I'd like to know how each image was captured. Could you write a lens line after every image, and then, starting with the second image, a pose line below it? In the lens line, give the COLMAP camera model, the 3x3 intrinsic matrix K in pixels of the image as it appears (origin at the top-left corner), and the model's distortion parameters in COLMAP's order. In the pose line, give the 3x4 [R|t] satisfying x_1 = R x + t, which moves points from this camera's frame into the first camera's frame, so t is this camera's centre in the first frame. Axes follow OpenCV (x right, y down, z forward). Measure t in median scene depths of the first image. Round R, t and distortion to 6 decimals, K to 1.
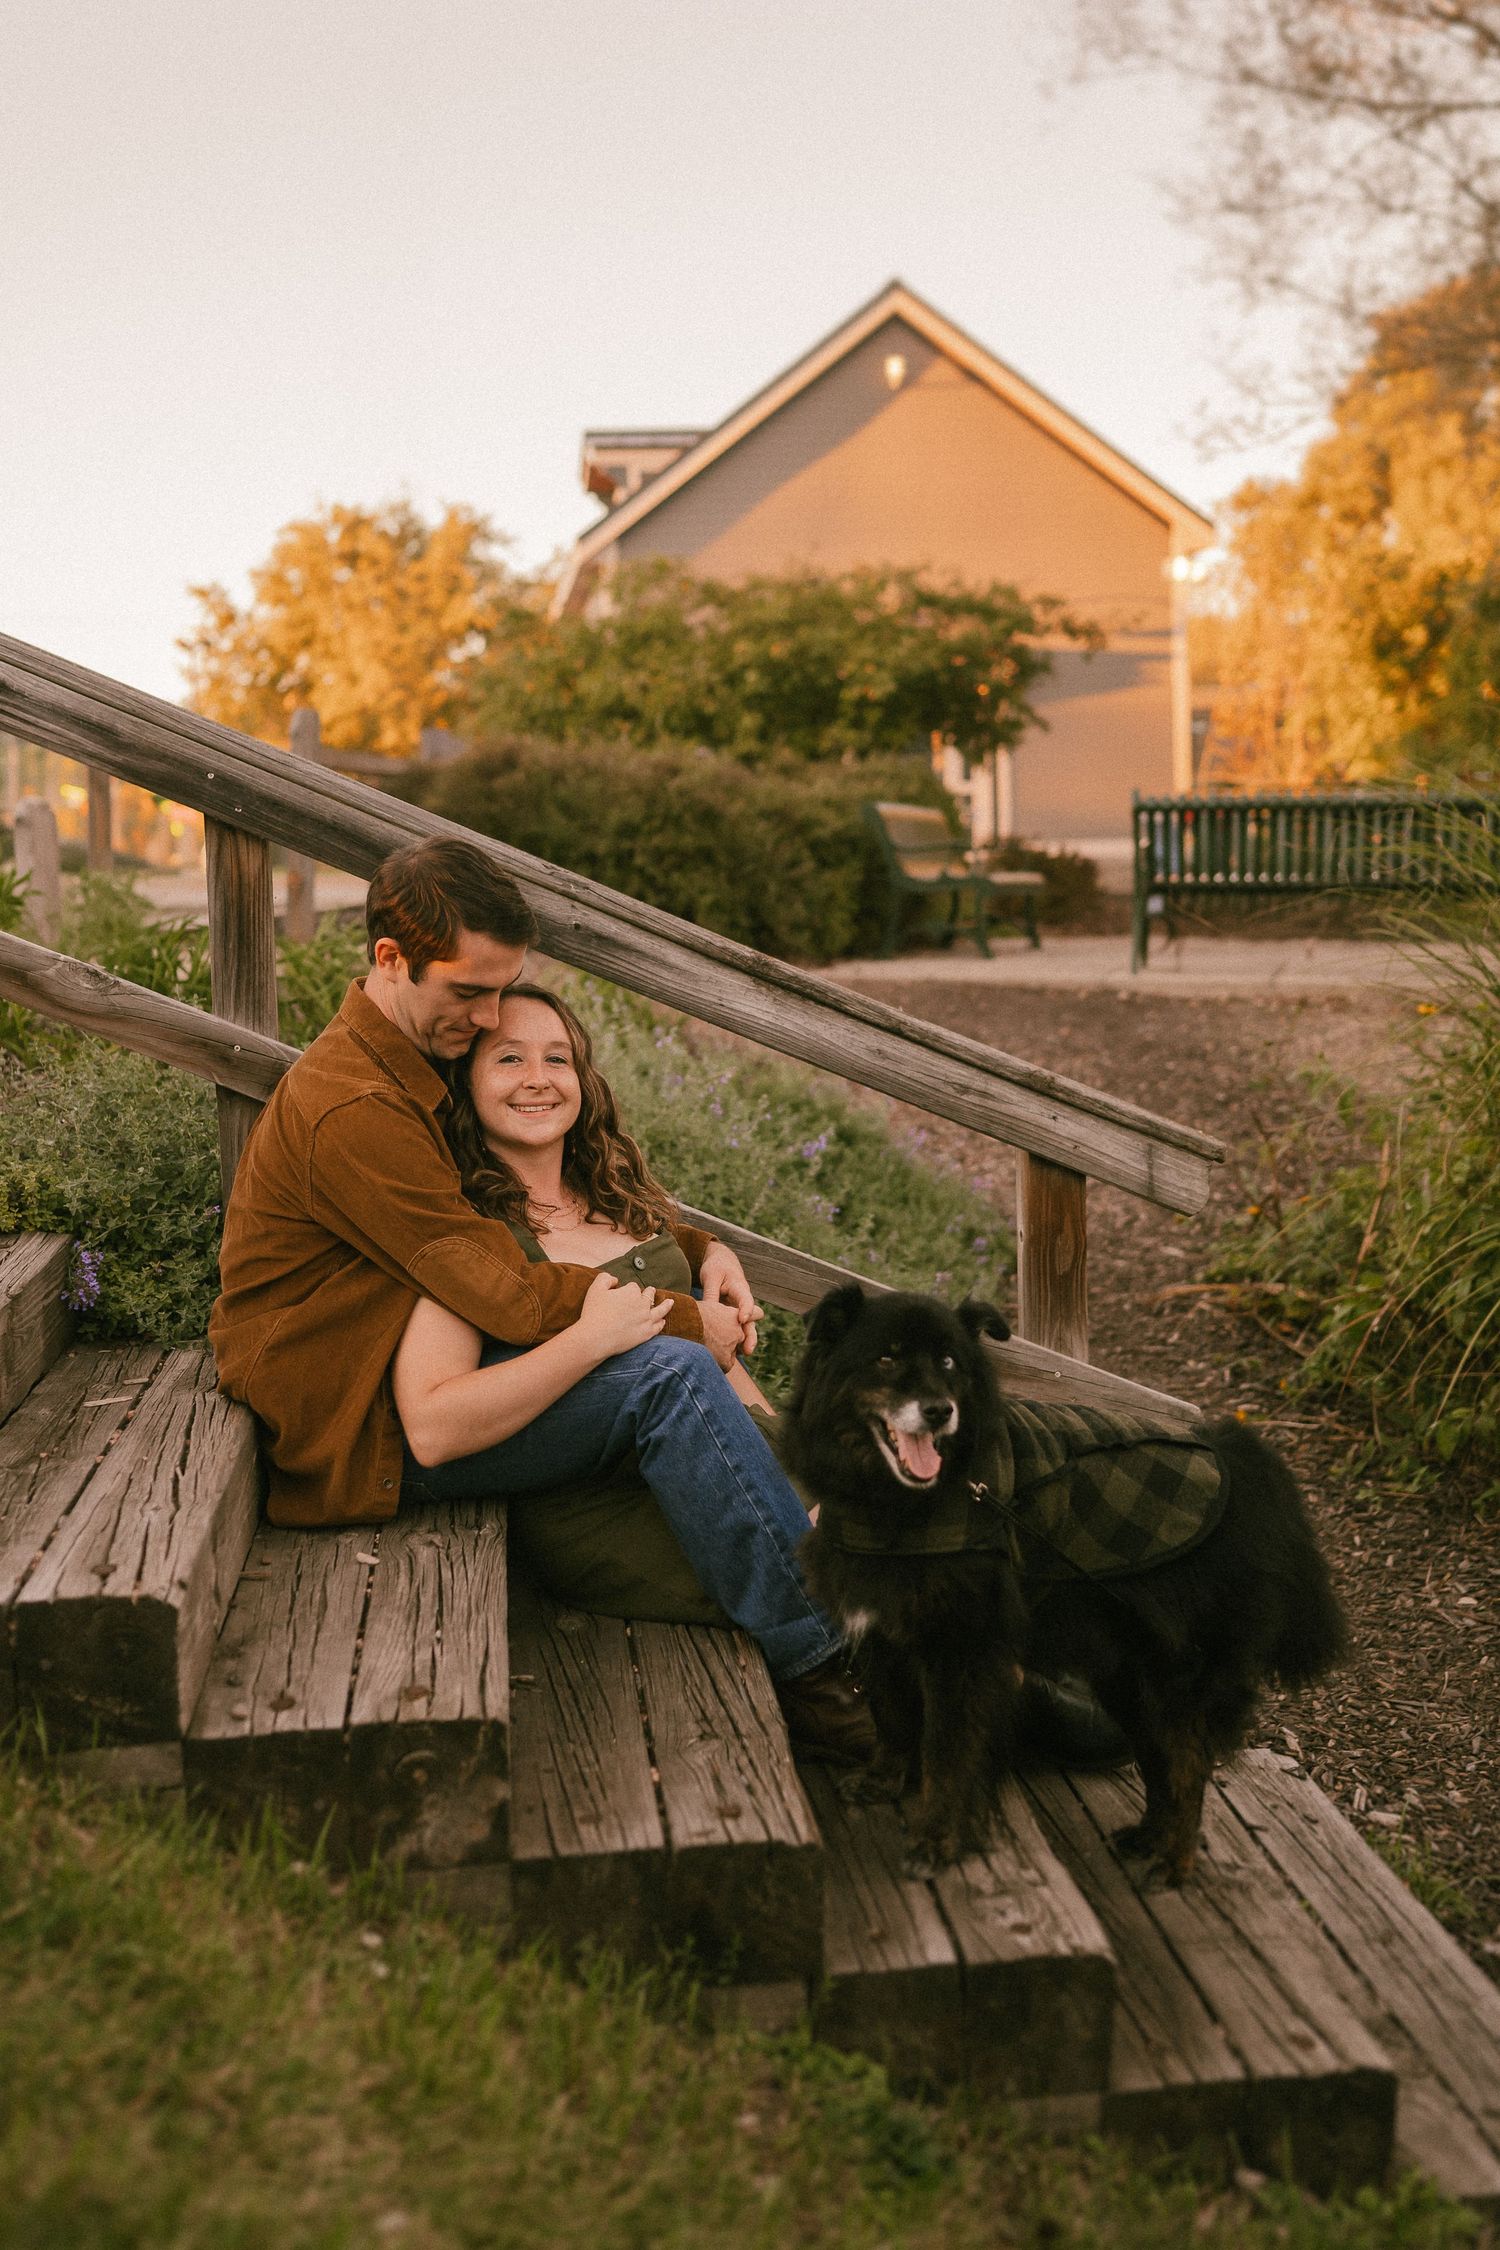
lens RADIAL K [[2134.4, 0, 707.9], [0, 2134.4, 1211.4], [0, 0, 1]] dist [0.001813, 0.007671]
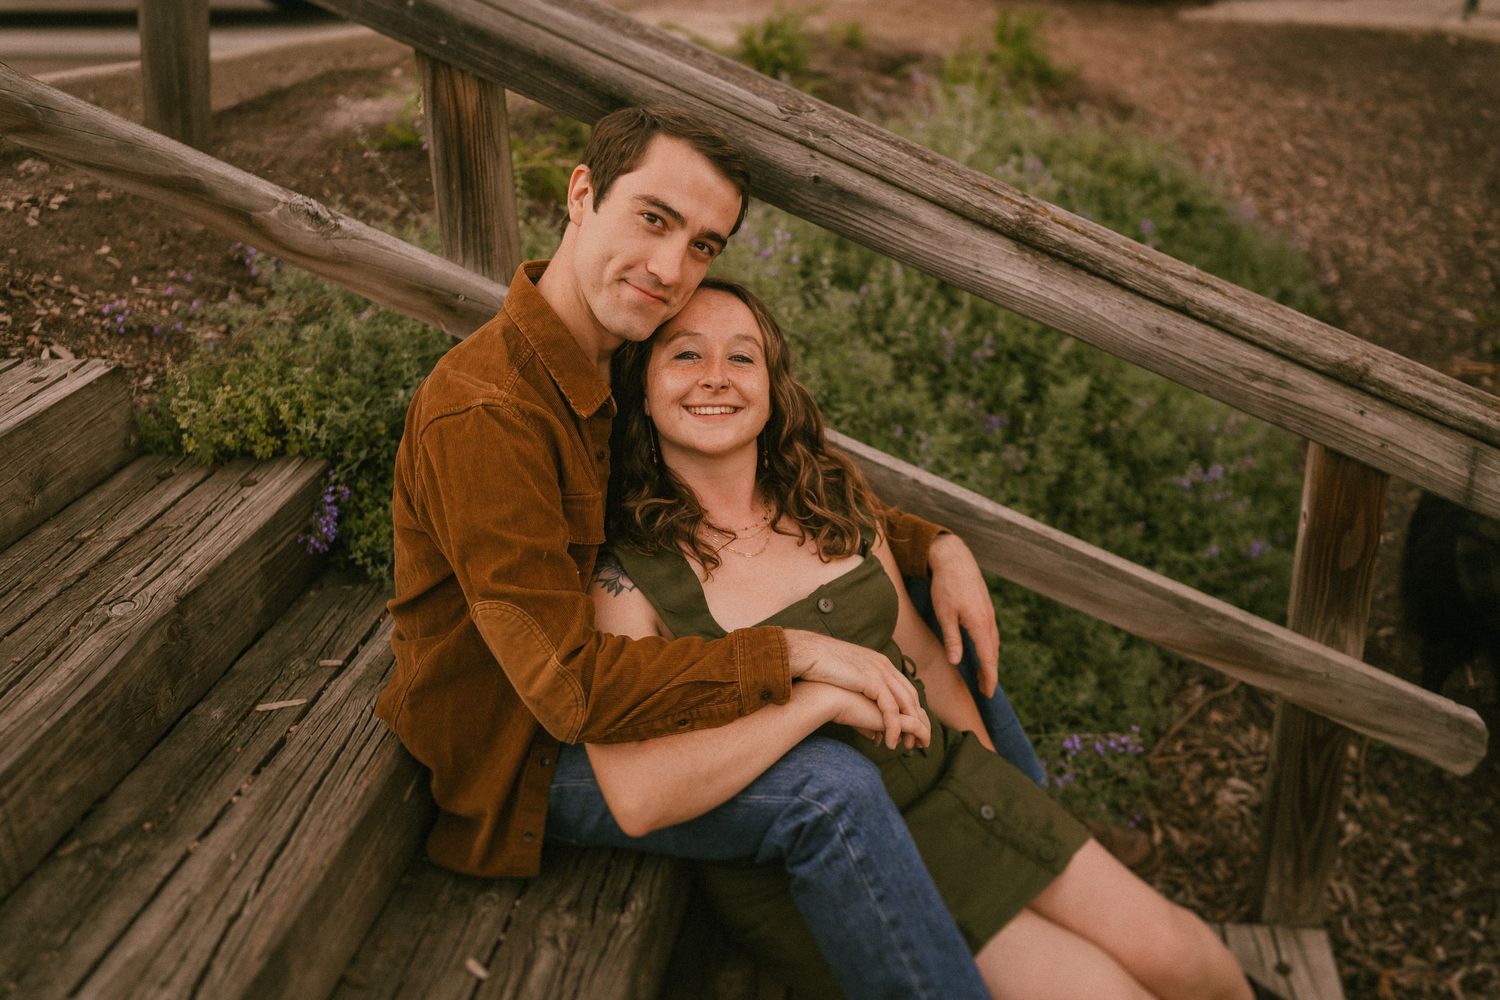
lens RADIAL K [[1394.1, 0, 751.7], [0, 1394.1, 531.8], [0, 0, 1]] dist [0.001409, 0.008936]
pose [[0.969780, 0.096607, -0.224039, 0.054562], [-0.035174, 0.964033, 0.263444, -0.139599], [0.241431, -0.247603, 0.938298, 0.403016]]
